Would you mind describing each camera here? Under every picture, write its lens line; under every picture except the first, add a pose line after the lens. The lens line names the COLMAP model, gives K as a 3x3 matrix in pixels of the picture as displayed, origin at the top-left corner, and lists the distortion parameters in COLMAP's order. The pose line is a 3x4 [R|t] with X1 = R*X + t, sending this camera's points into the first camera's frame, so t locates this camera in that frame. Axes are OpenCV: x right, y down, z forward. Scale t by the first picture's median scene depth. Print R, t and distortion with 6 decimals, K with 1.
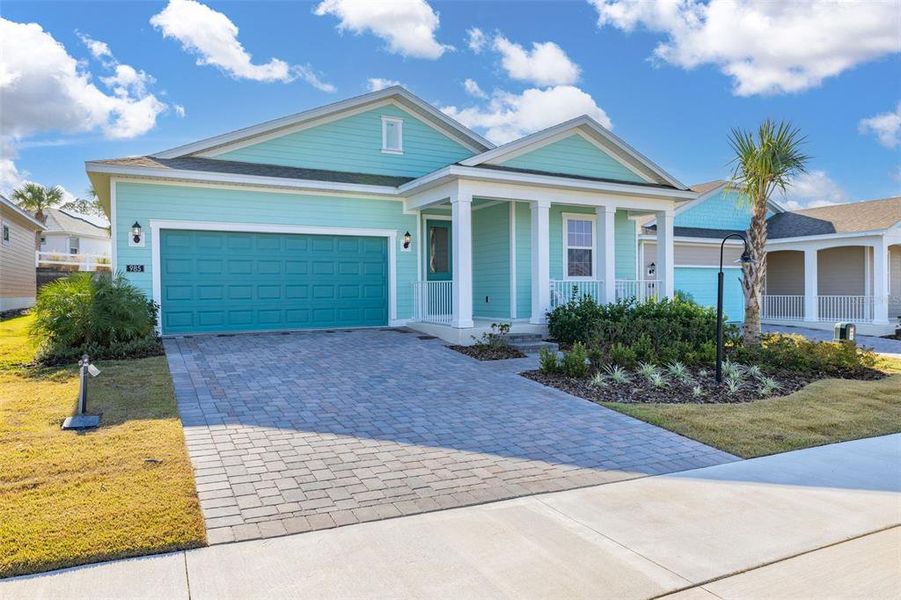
lens RADIAL K [[571.2, 0, 445.0], [0, 571.2, 304.1], [0, 0, 1]] dist [-0.001187, -0.002111]
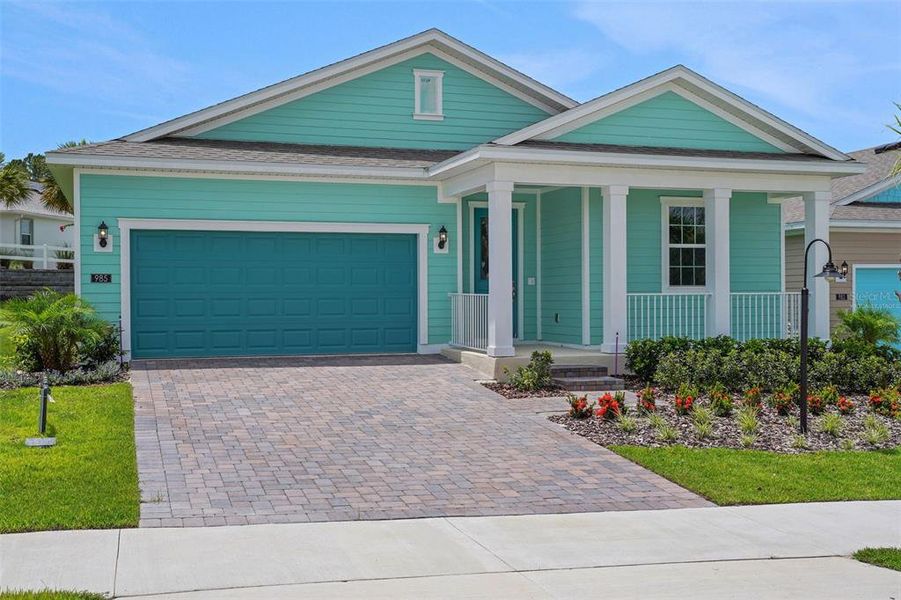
lens RADIAL K [[954.4, 0, 434.9], [0, 954.4, 310.6], [0, 0, 1]] dist [0.047310, 0.029572]
pose [[0.985117, 0.007369, -0.171727, 0.150483], [-0.008619, 0.999942, -0.006531, -0.009646], [0.171669, 0.007914, 0.985123, -0.249340]]
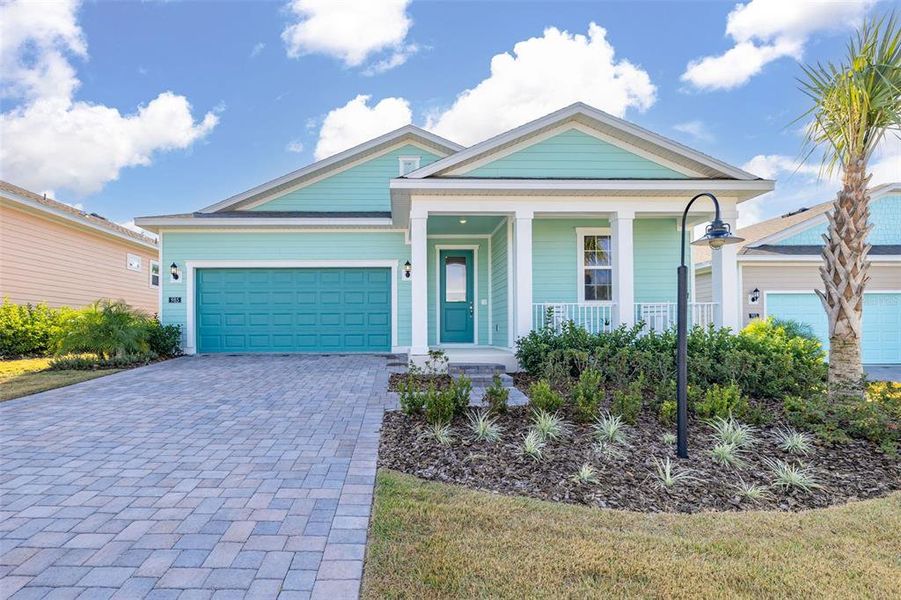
lens RADIAL K [[425.4, 0, 404.8], [0, 425.4, 329.2], [0, 0, 1]] dist [0.000751, 0.000147]
pose [[0.892114, 0.002307, -0.451804, 0.298432], [-0.014955, 0.999590, -0.024426, 0.015903], [0.451562, 0.028548, 0.891783, 0.343434]]
